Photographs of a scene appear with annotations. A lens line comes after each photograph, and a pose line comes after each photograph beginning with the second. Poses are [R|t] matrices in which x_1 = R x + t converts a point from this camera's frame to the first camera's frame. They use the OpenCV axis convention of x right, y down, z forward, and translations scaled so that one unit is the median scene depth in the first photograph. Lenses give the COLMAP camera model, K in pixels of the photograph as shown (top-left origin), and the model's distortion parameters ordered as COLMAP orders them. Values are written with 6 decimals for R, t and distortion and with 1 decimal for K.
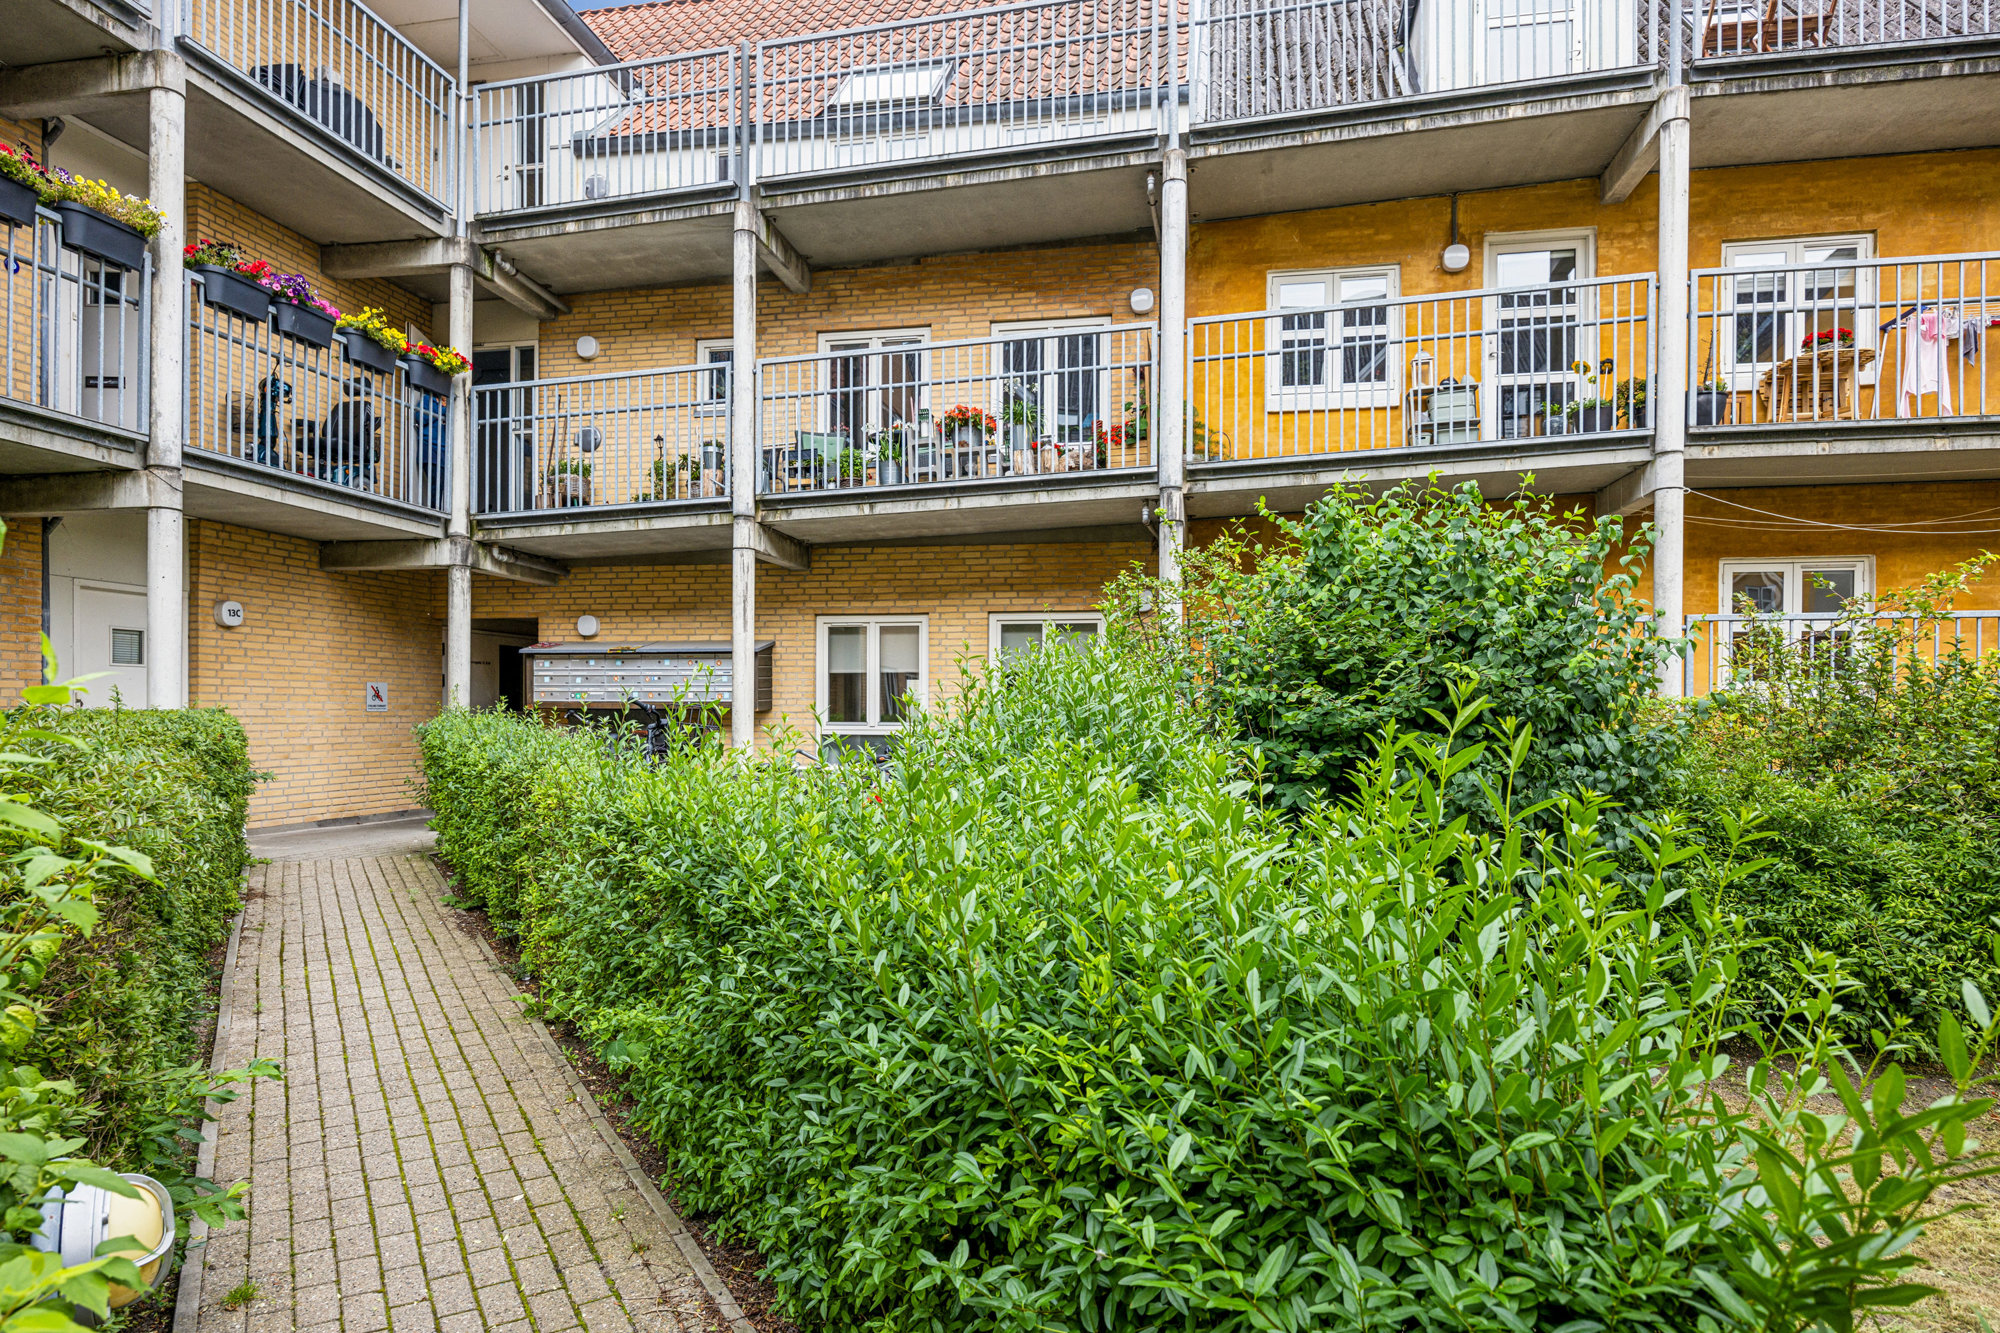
lens RADIAL K [[1142.1, 0, 1001.0], [0, 1142.1, 668.8], [0, 0, 1]] dist [0.001873, -0.001851]
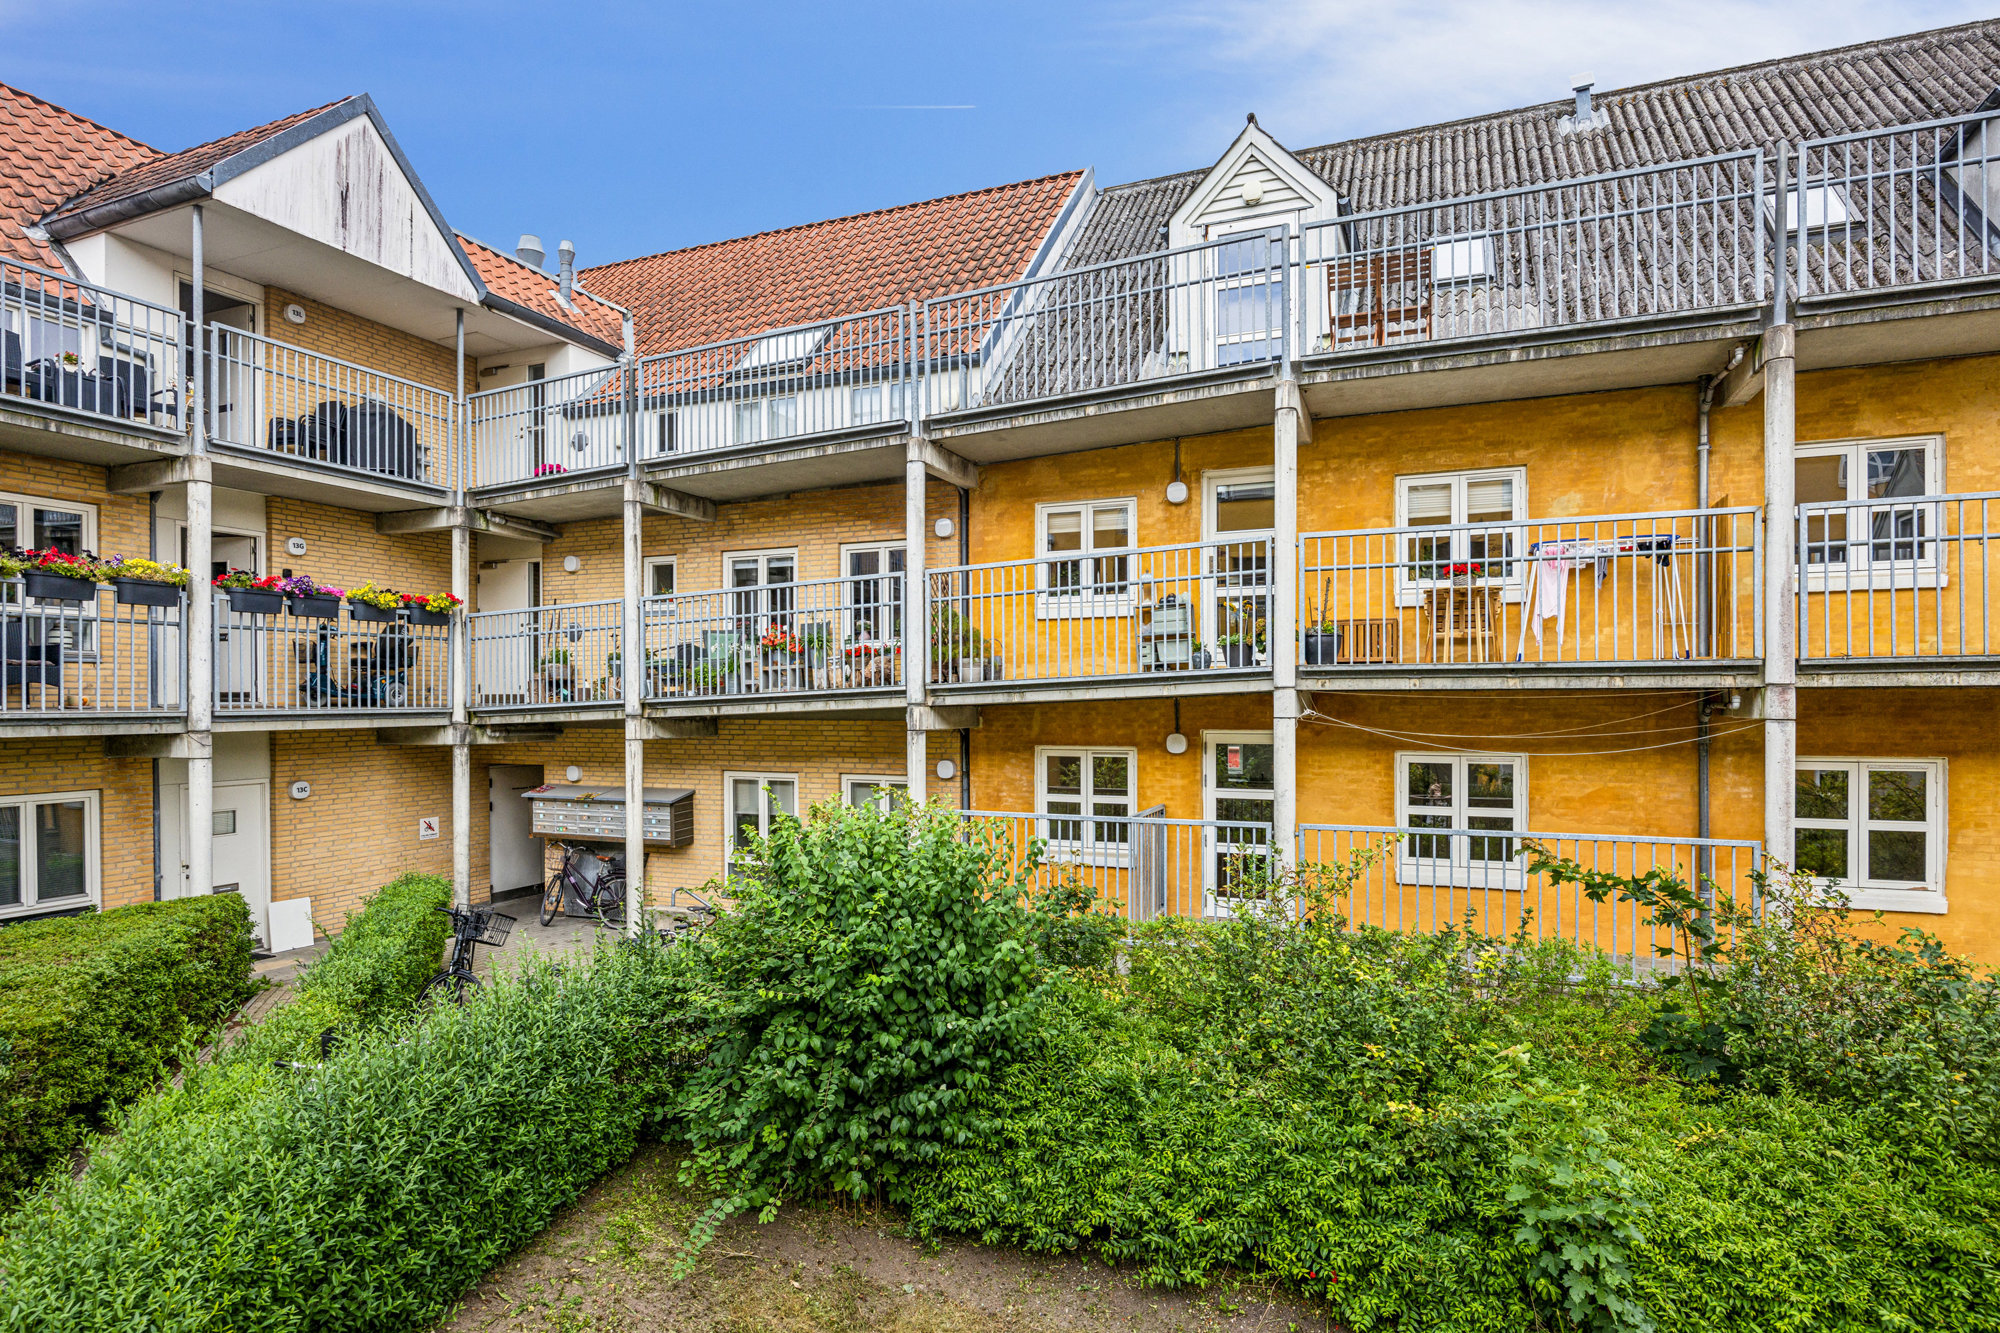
lens RADIAL K [[1016.2, 0, 1001.8], [0, 1016.2, 673.4], [0, 0, 1]] dist [-0.013448, 0.001529]
pose [[0.982151, -0.014022, -0.187573, 0.421050], [0.015210, 0.999872, 0.004897, -0.180770], [0.187480, -0.007663, 0.982238, -0.084646]]
